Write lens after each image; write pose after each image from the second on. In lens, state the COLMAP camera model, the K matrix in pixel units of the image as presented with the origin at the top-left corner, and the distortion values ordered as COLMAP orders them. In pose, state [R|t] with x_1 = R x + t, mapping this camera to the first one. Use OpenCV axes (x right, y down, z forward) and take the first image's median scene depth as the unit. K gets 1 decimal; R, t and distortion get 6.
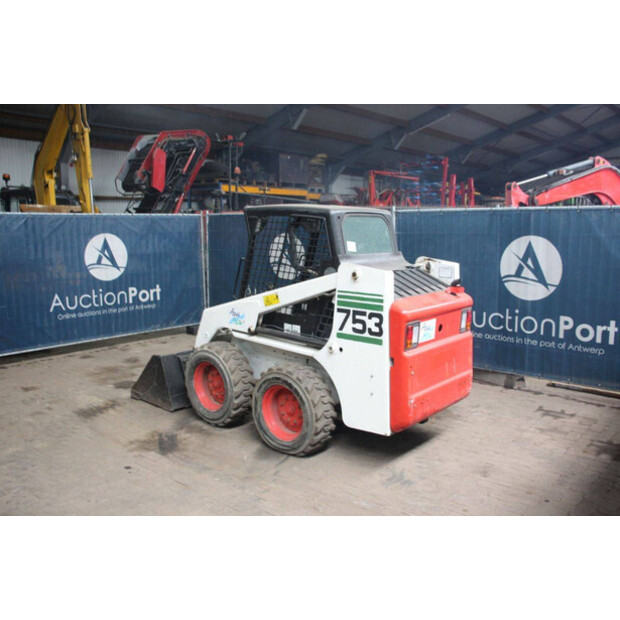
lens RADIAL K [[603.1, 0, 310.0], [0, 603.1, 310.0], [0, 0, 1]] dist [-0.111926, 0.012112]
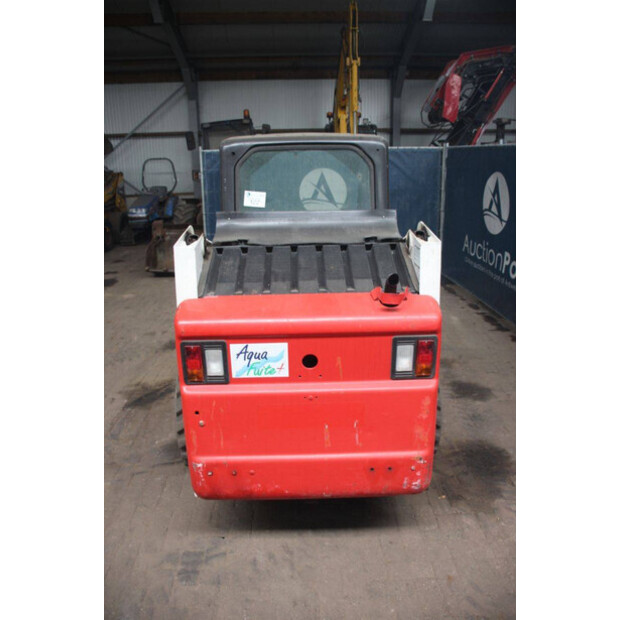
lens RADIAL K [[523.2, 0, 310.0], [0, 523.2, 310.0], [0, 0, 1]] dist [-0.172142, 0.170635]
pose [[0.650358, 0.201762, -0.732343, 0.332939], [-0.088064, 0.977607, 0.191128, -0.062897], [0.754506, -0.059809, 0.653562, 0.421784]]
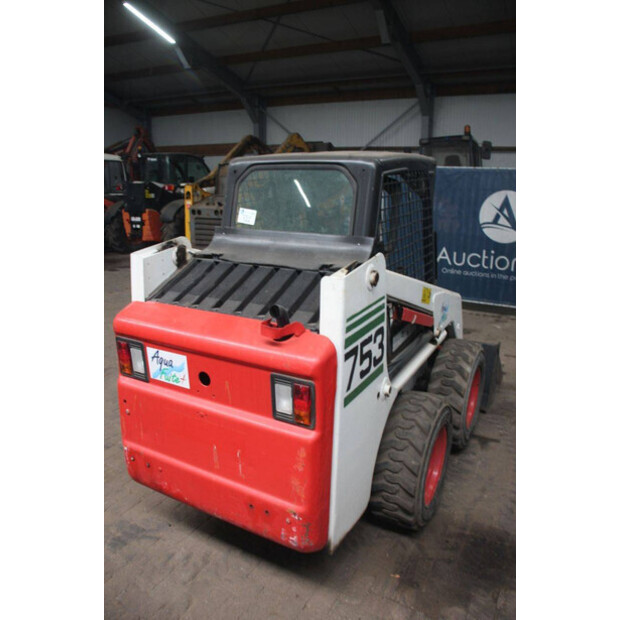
lens RADIAL K [[523.2, 0, 310.0], [0, 523.2, 310.0], [0, 0, 1]] dist [-0.172142, 0.170635]
pose [[0.155720, 0.249253, -0.955837, 0.402963], [-0.141668, 0.963273, 0.228112, -0.091188], [0.977590, 0.099890, 0.185312, 0.605777]]
